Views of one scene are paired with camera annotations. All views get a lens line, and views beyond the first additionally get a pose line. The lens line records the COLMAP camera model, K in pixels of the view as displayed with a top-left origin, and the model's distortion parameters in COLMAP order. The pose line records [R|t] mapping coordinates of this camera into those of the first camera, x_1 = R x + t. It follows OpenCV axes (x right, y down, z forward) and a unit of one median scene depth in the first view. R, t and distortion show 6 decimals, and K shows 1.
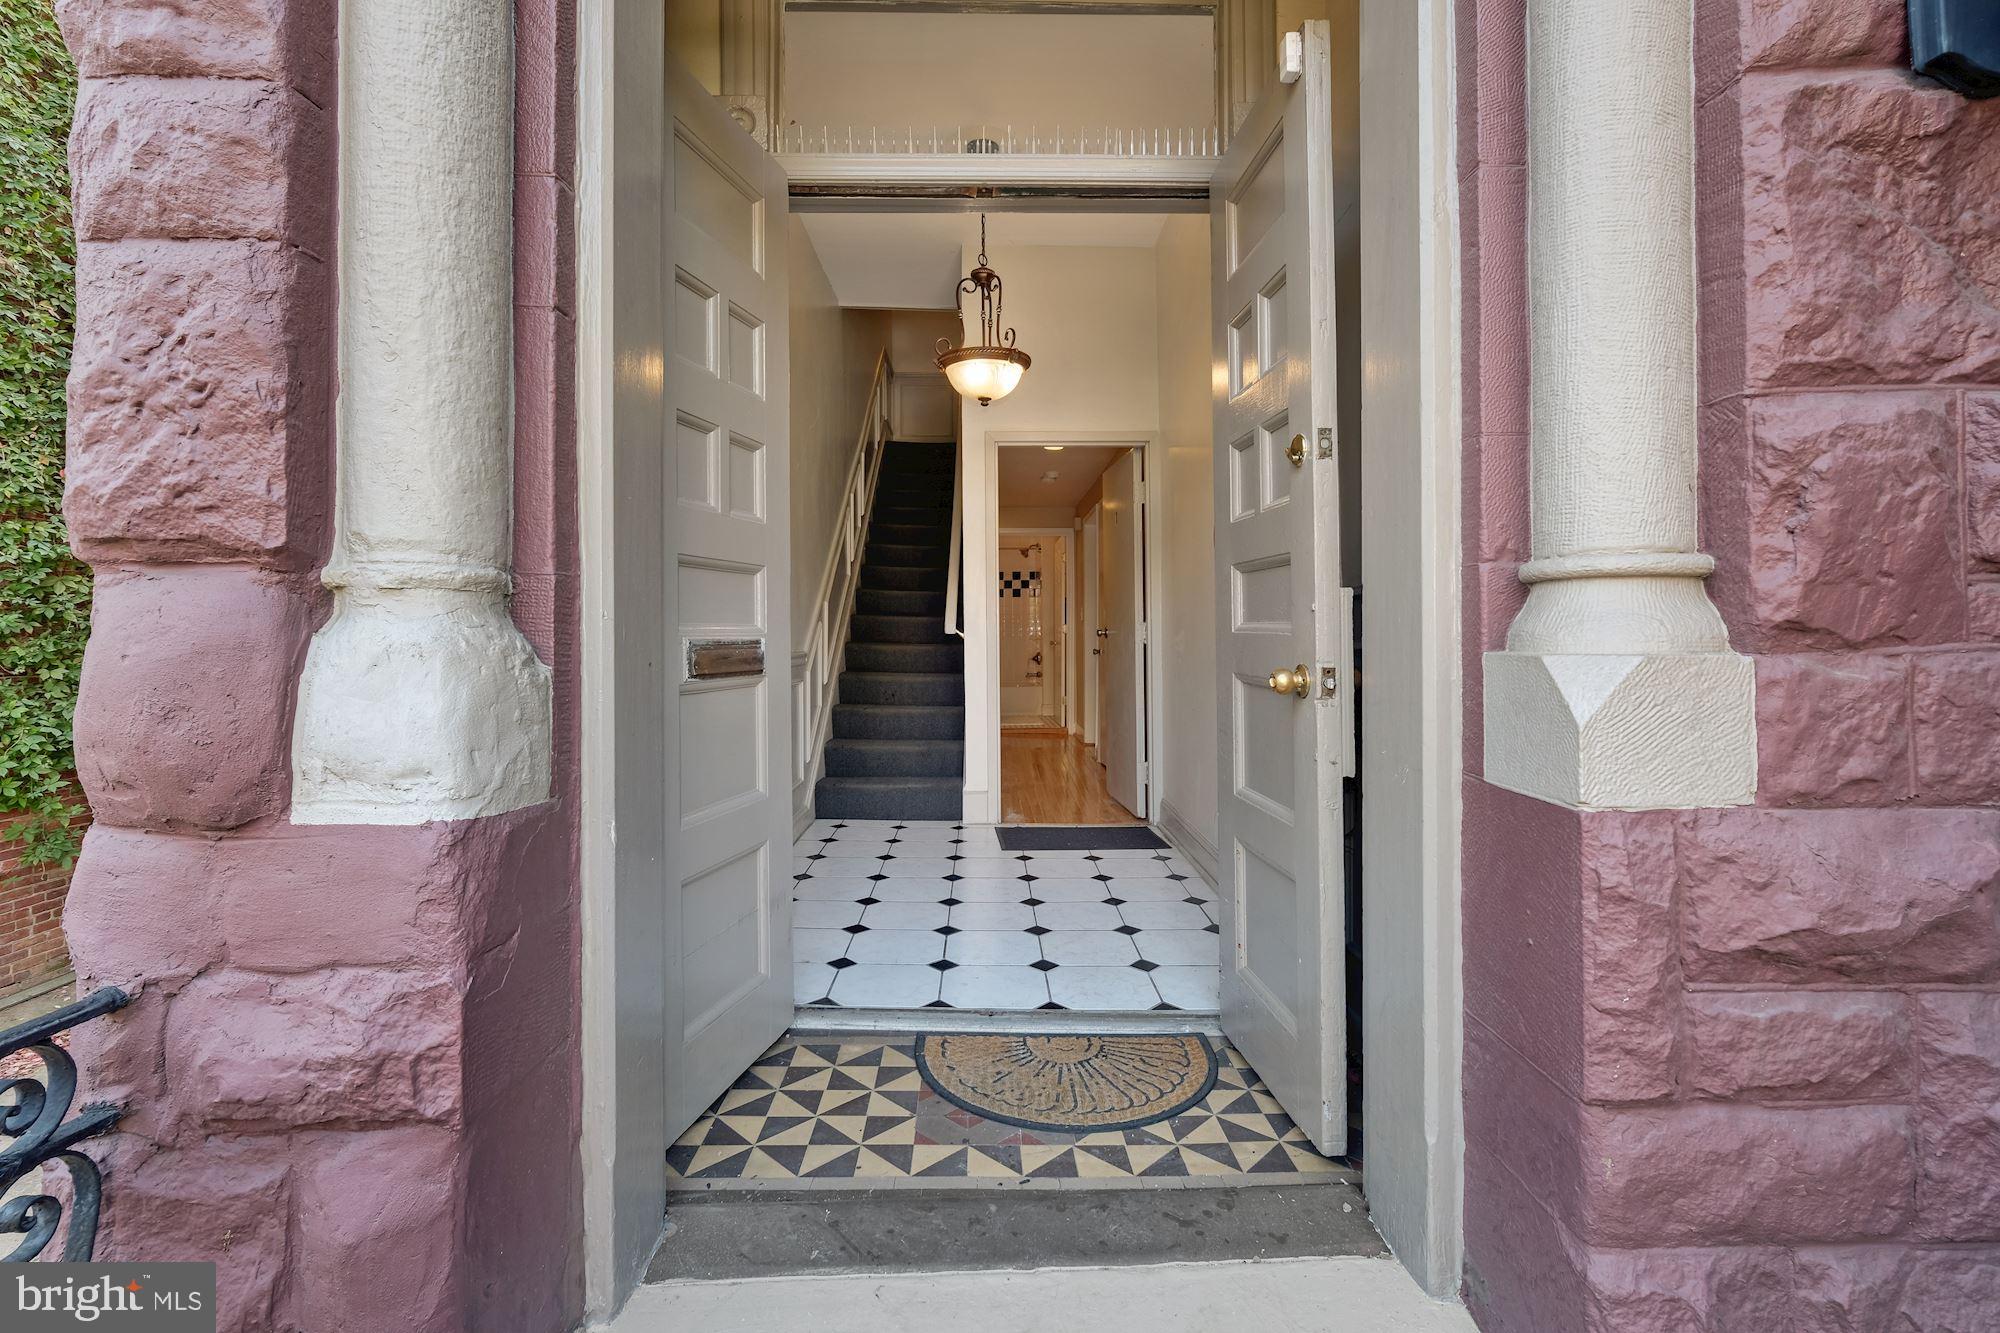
lens RADIAL K [[880.2, 0, 994.8], [0, 880.2, 608.0], [0, 0, 1]] dist [-0.003765, 0.000378]
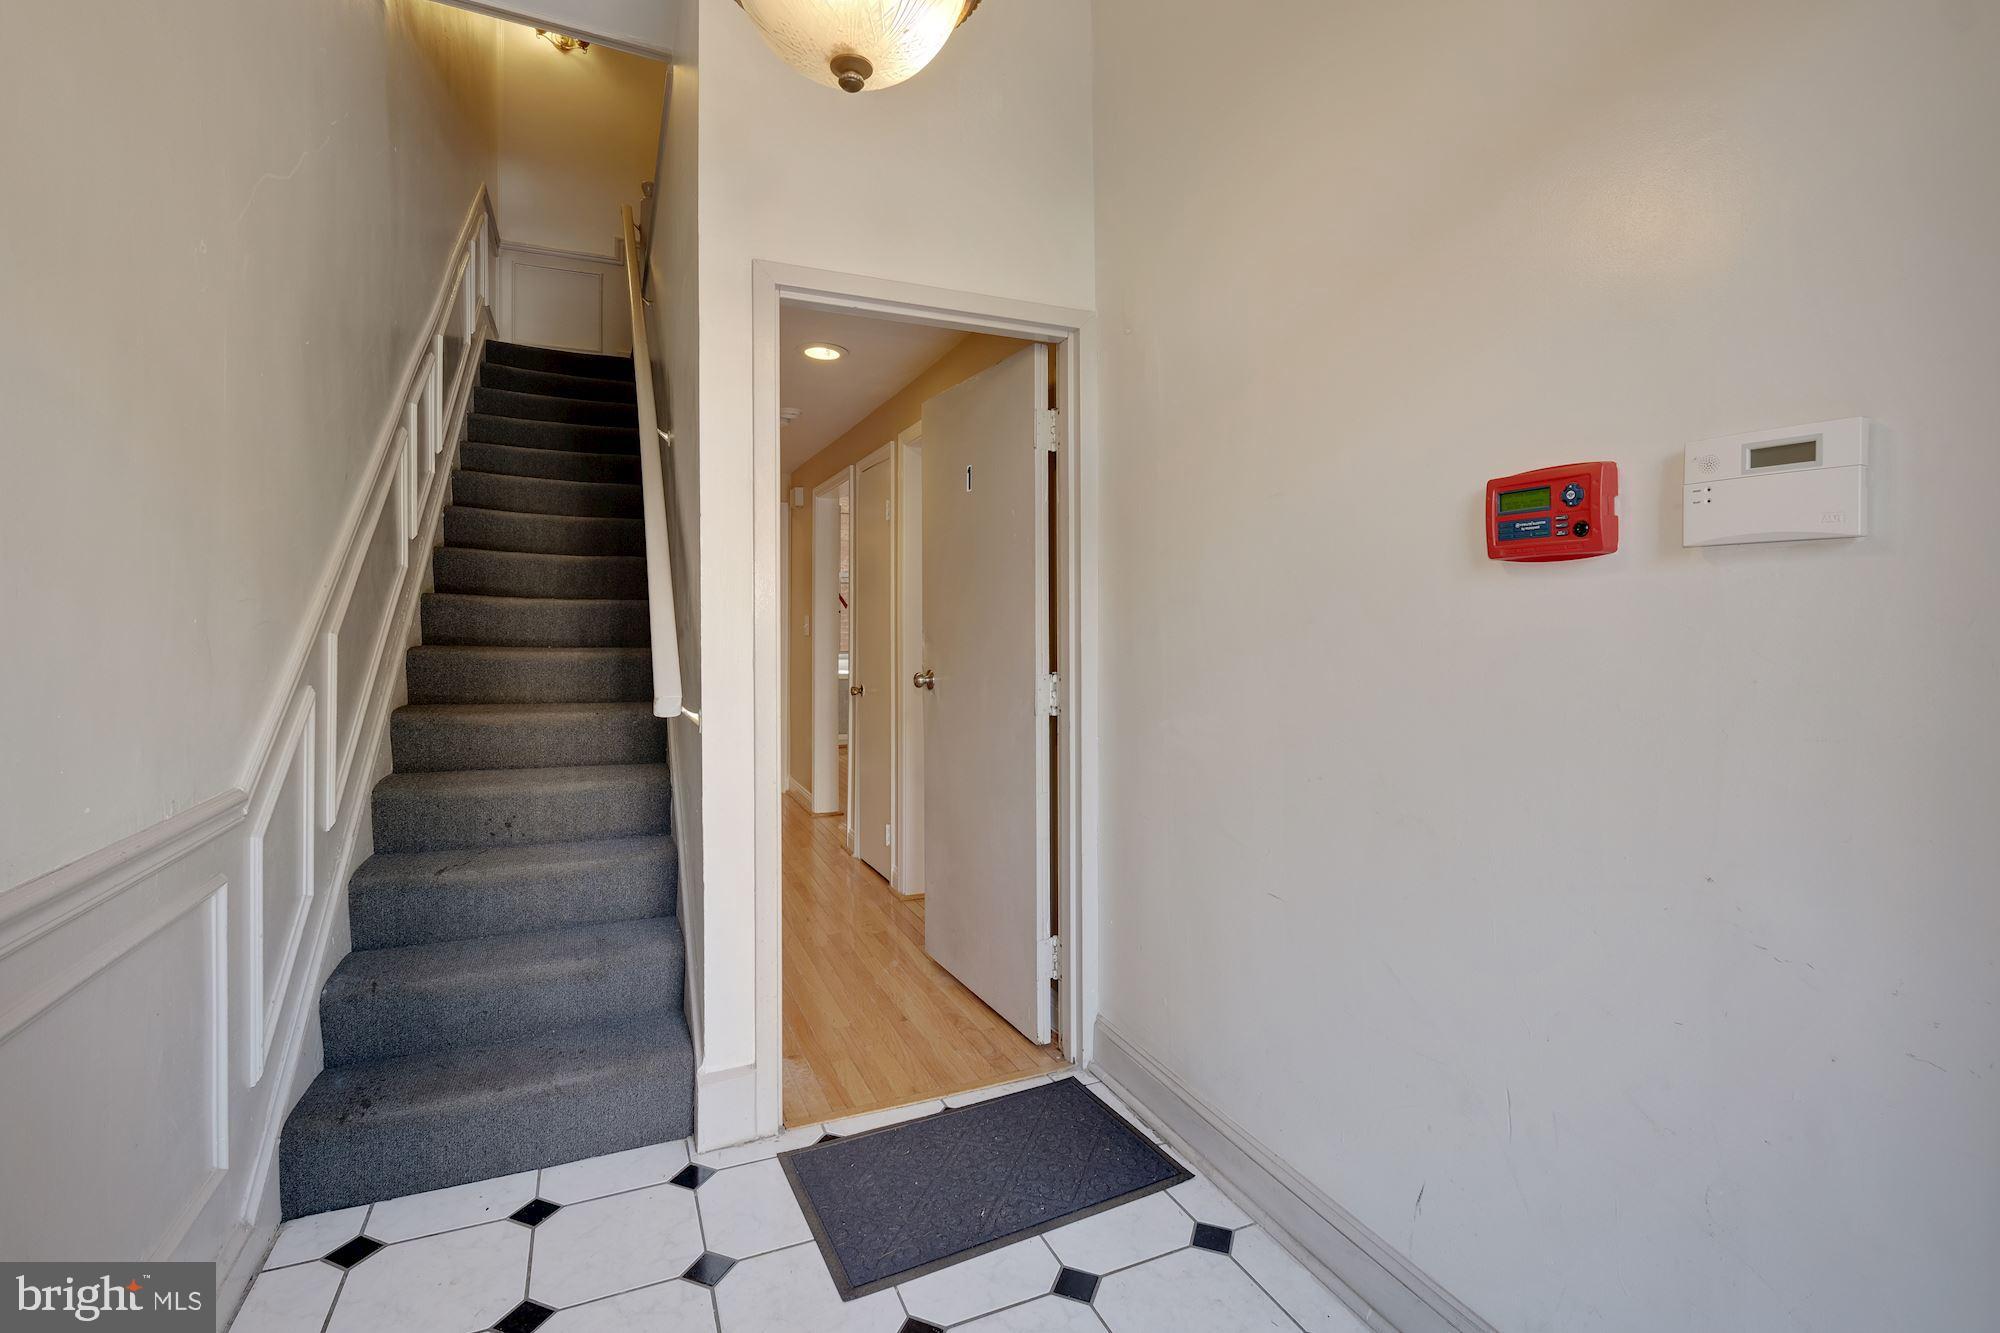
lens RADIAL K [[880.2, 0, 994.8], [0, 880.2, 608.0], [0, 0, 1]] dist [-0.003765, 0.000378]
pose [[0.917107, 0.006042, 0.398596, -0.071928], [-0.011450, 0.999872, 0.011190, -0.028878], [-0.398477, -0.014827, 0.917058, 0.514392]]
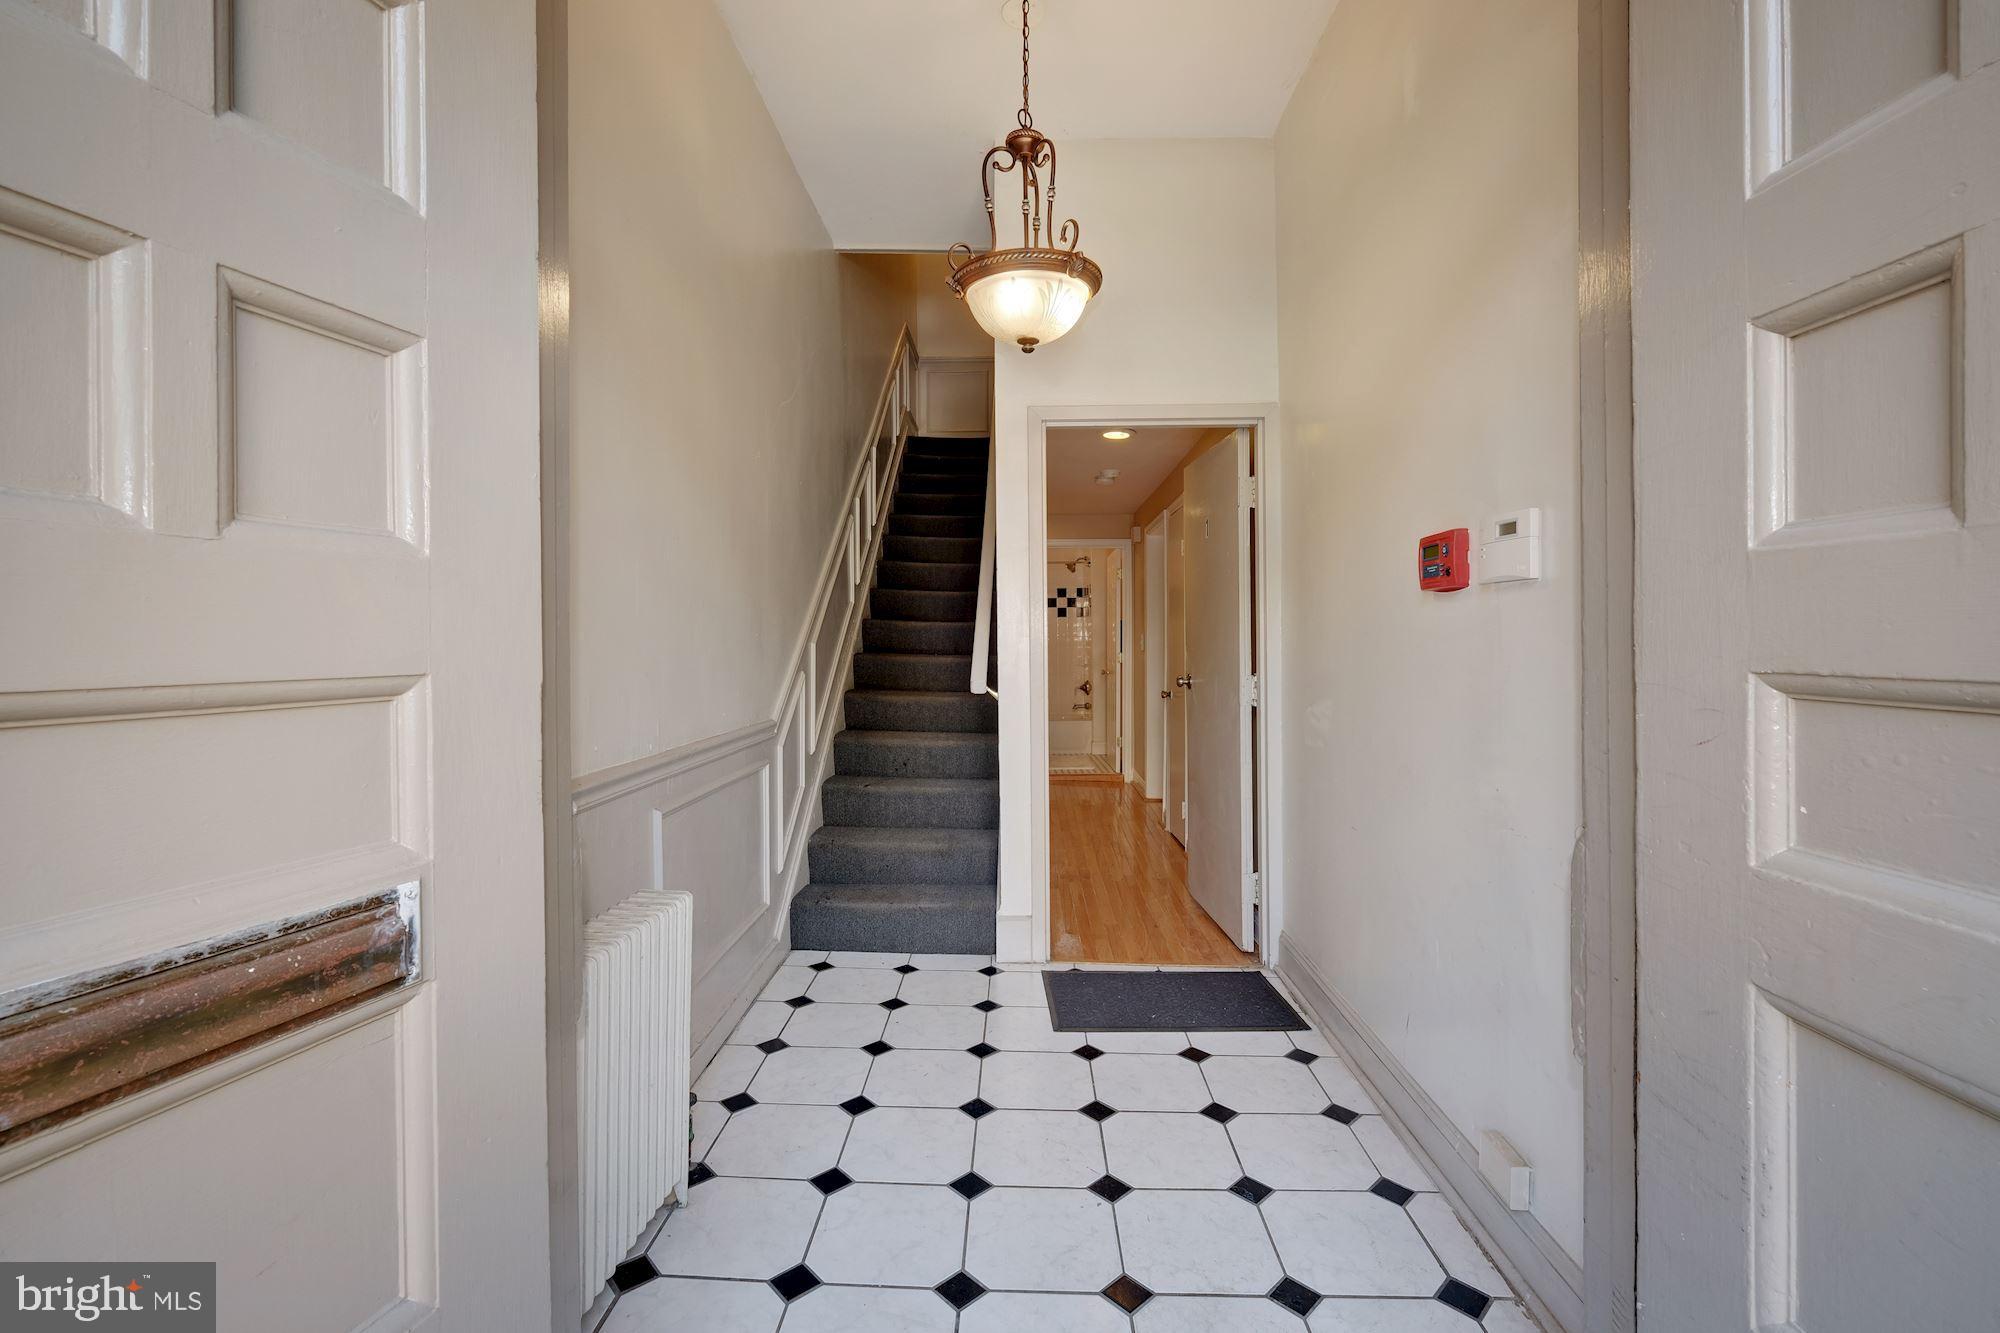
lens RADIAL K [[878.3, 0, 1006.0], [0, 878.3, 623.9], [0, 0, 1]] dist [-0.003220, -0.000437]
pose [[0.999459, -0.000560, -0.032893, -0.005086], [0.000850, 0.999961, 0.008808, -0.030791], [0.032887, -0.008831, 0.999420, 0.280133]]
